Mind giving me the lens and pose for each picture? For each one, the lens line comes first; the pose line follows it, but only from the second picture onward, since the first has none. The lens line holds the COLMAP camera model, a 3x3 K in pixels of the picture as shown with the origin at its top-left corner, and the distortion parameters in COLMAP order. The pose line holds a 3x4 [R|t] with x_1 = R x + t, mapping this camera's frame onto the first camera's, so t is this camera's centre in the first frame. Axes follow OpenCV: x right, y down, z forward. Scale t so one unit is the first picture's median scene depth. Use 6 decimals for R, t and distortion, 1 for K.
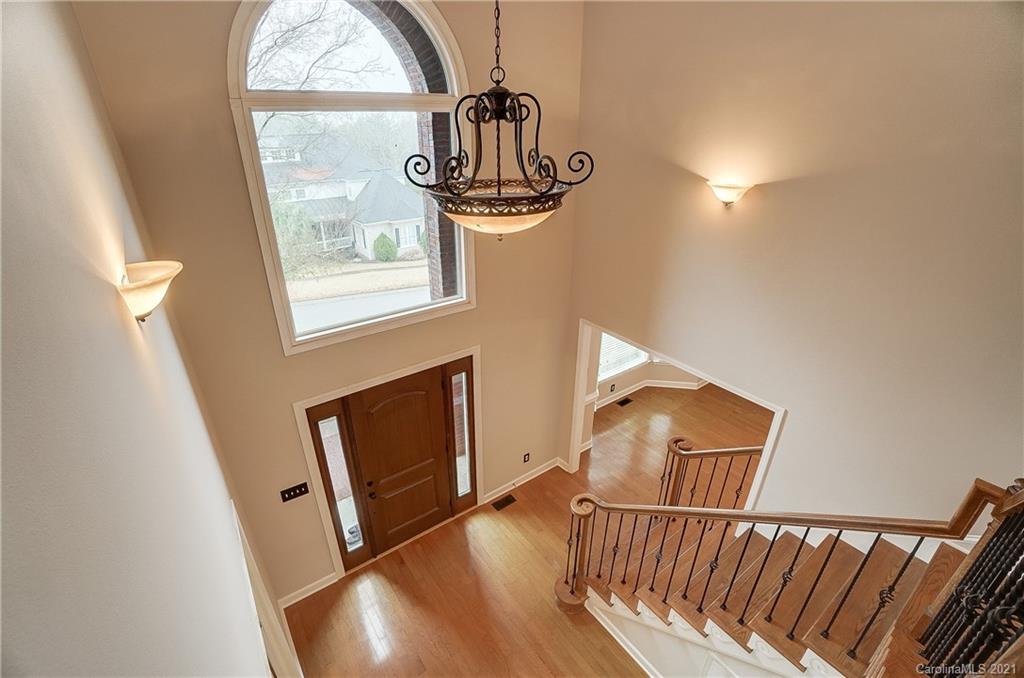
lens RADIAL K [[446.7, 0, 512.0], [0, 446.7, 339.0], [0, 0, 1]] dist [-0.036094, 0.000251]
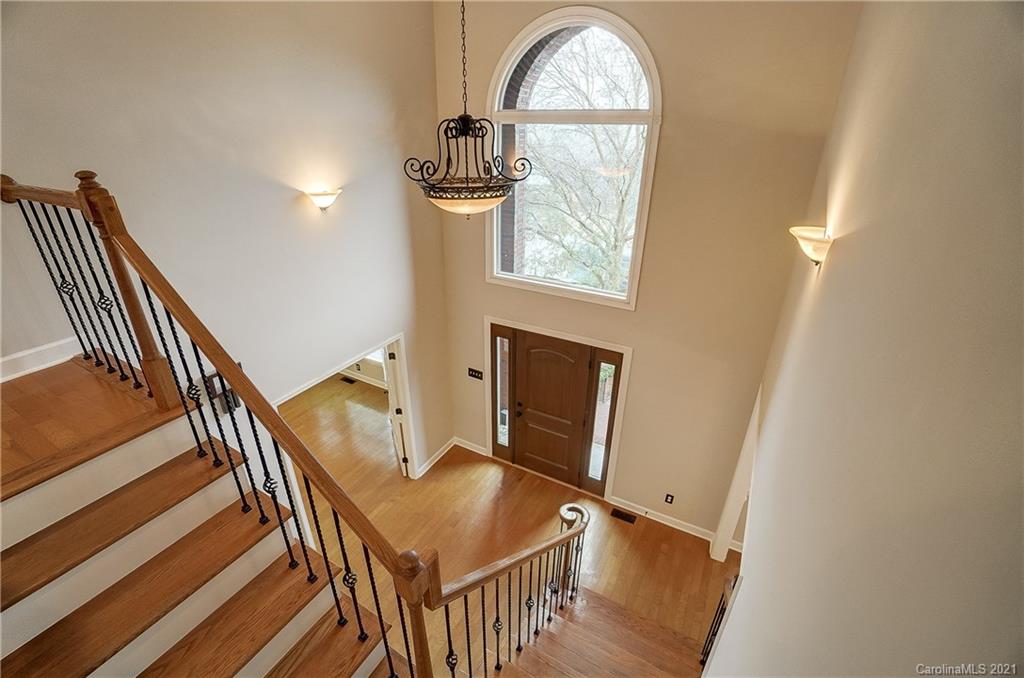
lens RADIAL K [[451.4, 0, 496.5], [0, 451.4, 338.6], [0, 0, 1]] dist [-0.046987, 0.015136]
pose [[0.412974, 0.396754, -0.819779, 0.719796], [-0.397276, 0.888447, 0.229855, -0.134587], [0.819527, 0.230755, 0.524527, 0.220852]]
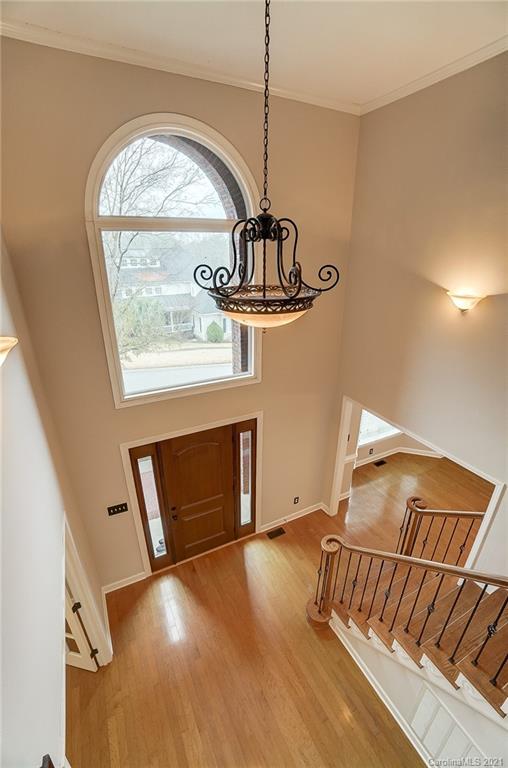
lens RADIAL K [[338.5, 0, 264.3], [0, 338.5, 397.1], [0, 0, 1]] dist [-0.046987, 0.015136]
pose [[0.990452, 0.067167, -0.120387, 0.053373], [-0.069746, 0.997414, -0.017336, -0.010412], [0.118911, 0.025567, 0.992576, 0.022788]]
